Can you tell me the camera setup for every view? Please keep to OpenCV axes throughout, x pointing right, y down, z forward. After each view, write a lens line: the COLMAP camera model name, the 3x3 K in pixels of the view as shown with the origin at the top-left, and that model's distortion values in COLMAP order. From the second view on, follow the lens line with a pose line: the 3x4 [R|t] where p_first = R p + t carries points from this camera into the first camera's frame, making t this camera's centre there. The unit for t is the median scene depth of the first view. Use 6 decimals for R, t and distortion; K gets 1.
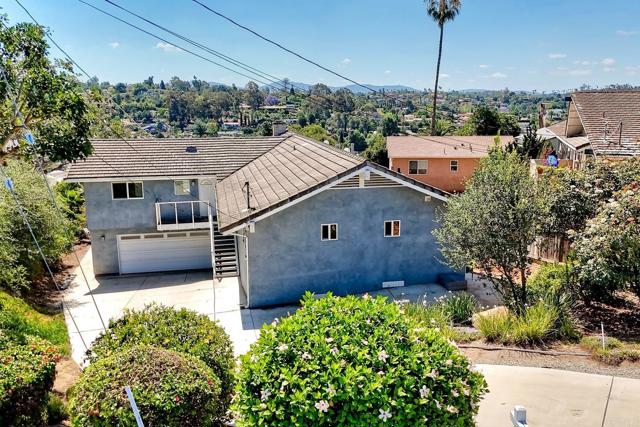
lens RADIAL K [[569.6, 0, 321.0], [0, 569.6, 230.3], [0, 0, 1]] dist [0.055273, -0.016222]
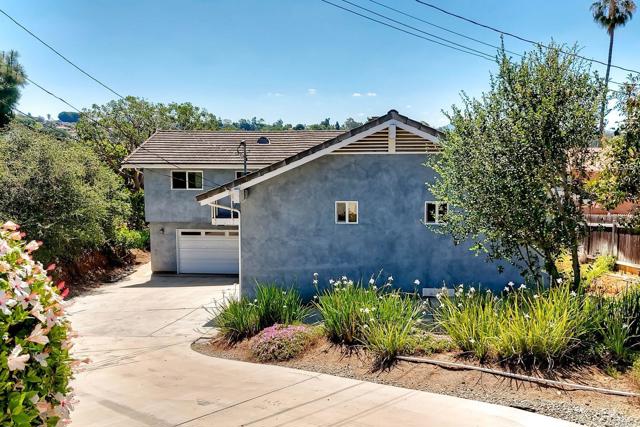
lens RADIAL K [[575.6, 0, 320.0], [0, 575.6, 213.5], [0, 0, 1]] dist [0.033605, -0.017252]
pose [[0.955874, 0.041054, -0.290893, 0.193503], [-0.069888, 0.993538, -0.089434, 0.072136], [0.285342, 0.105817, 0.952566, 0.261625]]
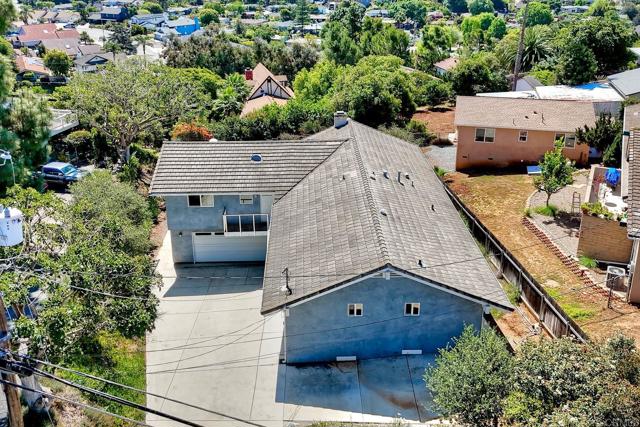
lens RADIAL K [[577.8, 0, 301.6], [0, 577.8, 166.3], [0, 0, 1]] dist [0.058416, -0.008984]
pose [[0.981494, 0.062748, -0.180922, 0.099096], [-0.037486, 0.989469, 0.139809, -0.432788], [0.187790, -0.130440, 0.973509, -0.129209]]
